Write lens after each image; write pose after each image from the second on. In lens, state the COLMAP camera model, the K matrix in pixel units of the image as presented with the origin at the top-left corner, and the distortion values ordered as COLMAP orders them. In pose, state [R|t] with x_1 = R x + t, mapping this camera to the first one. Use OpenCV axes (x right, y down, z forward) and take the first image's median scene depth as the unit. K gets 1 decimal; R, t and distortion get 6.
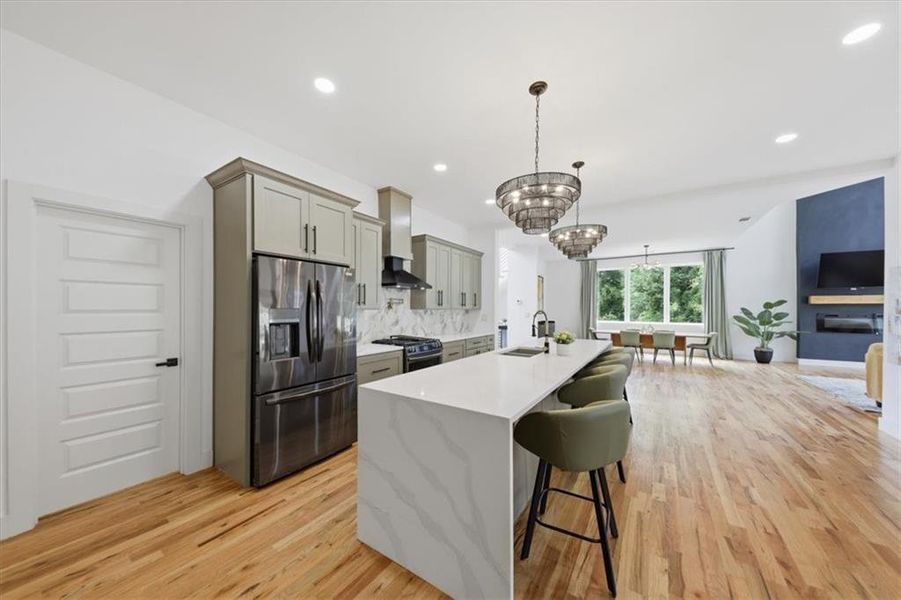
lens RADIAL K [[308.7, 0, 448.8], [0, 308.7, 306.1], [0, 0, 1]] dist [0.025572, -0.009660]
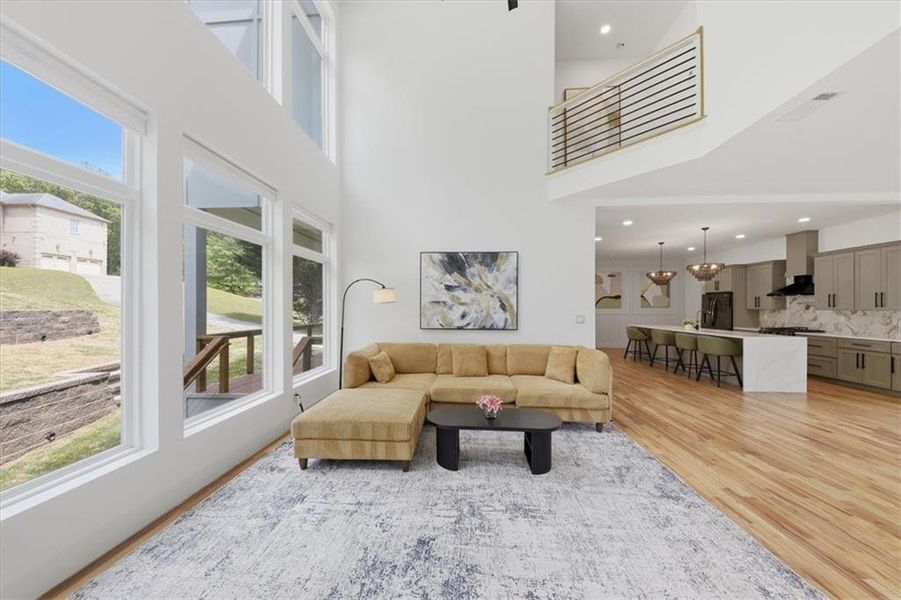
lens RADIAL K [[312.3, 0, 447.2], [0, 312.3, 304.6], [0, 0, 1]] dist [0.026726, -0.011871]
pose [[-0.867766, -0.009429, -0.496884, 1.894771], [-0.002342, 0.999886, -0.014884, 0.010770], [0.496967, -0.011752, -0.867690, 1.337348]]
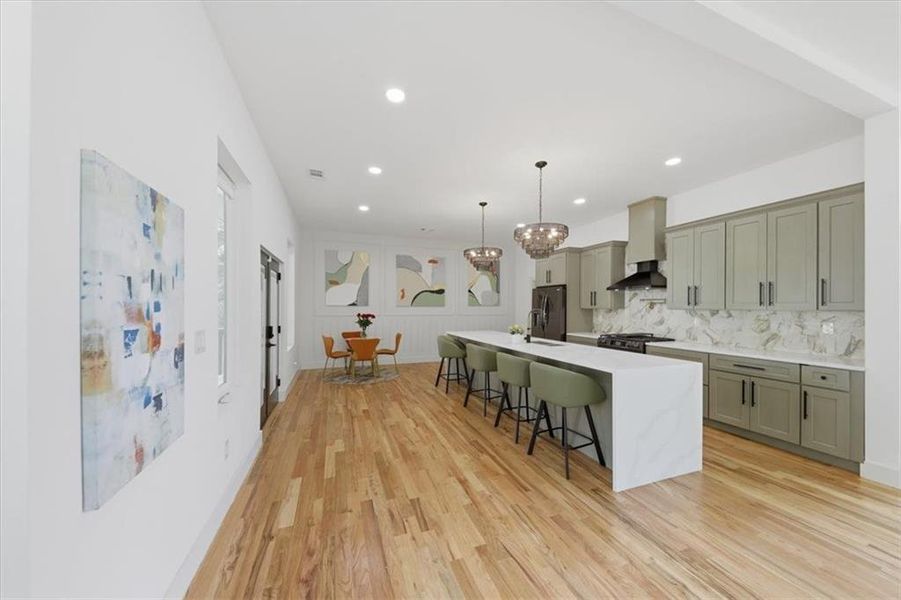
lens RADIAL K [[312.3, 0, 447.2], [0, 312.3, 304.6], [0, 0, 1]] dist [0.026726, -0.011871]
pose [[-0.586915, -0.011961, -0.809560, 1.020408], [-0.001627, 0.999906, -0.013594, 0.009269], [0.809647, -0.006661, -0.586880, 0.977797]]
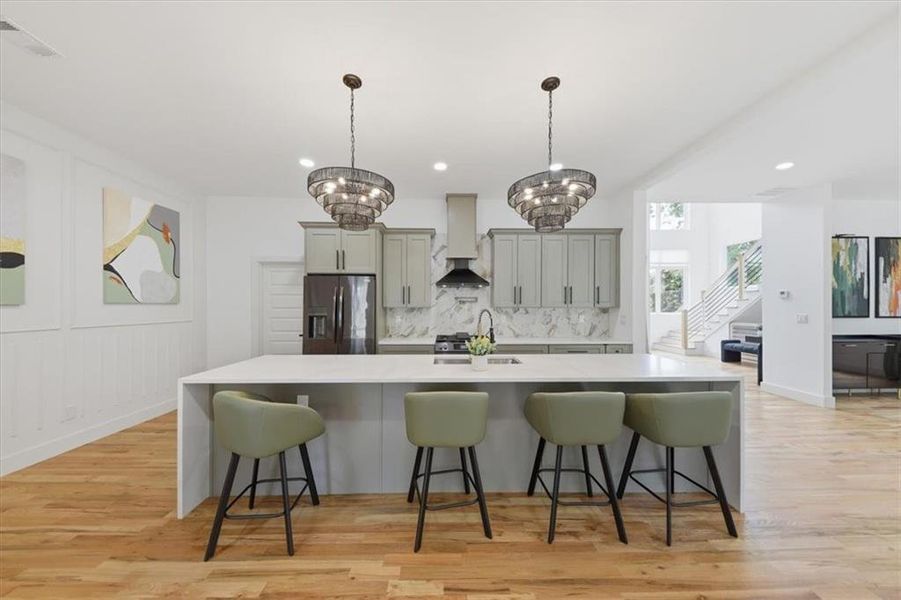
lens RADIAL K [[308.7, 0, 448.8], [0, 308.7, 306.1], [0, 0, 1]] dist [0.025572, -0.009660]
pose [[0.569469, -0.005350, -0.821995, 0.599502], [0.007830, 0.999969, -0.001084, 0.004950], [0.821975, -0.005819, 0.569493, 0.331488]]
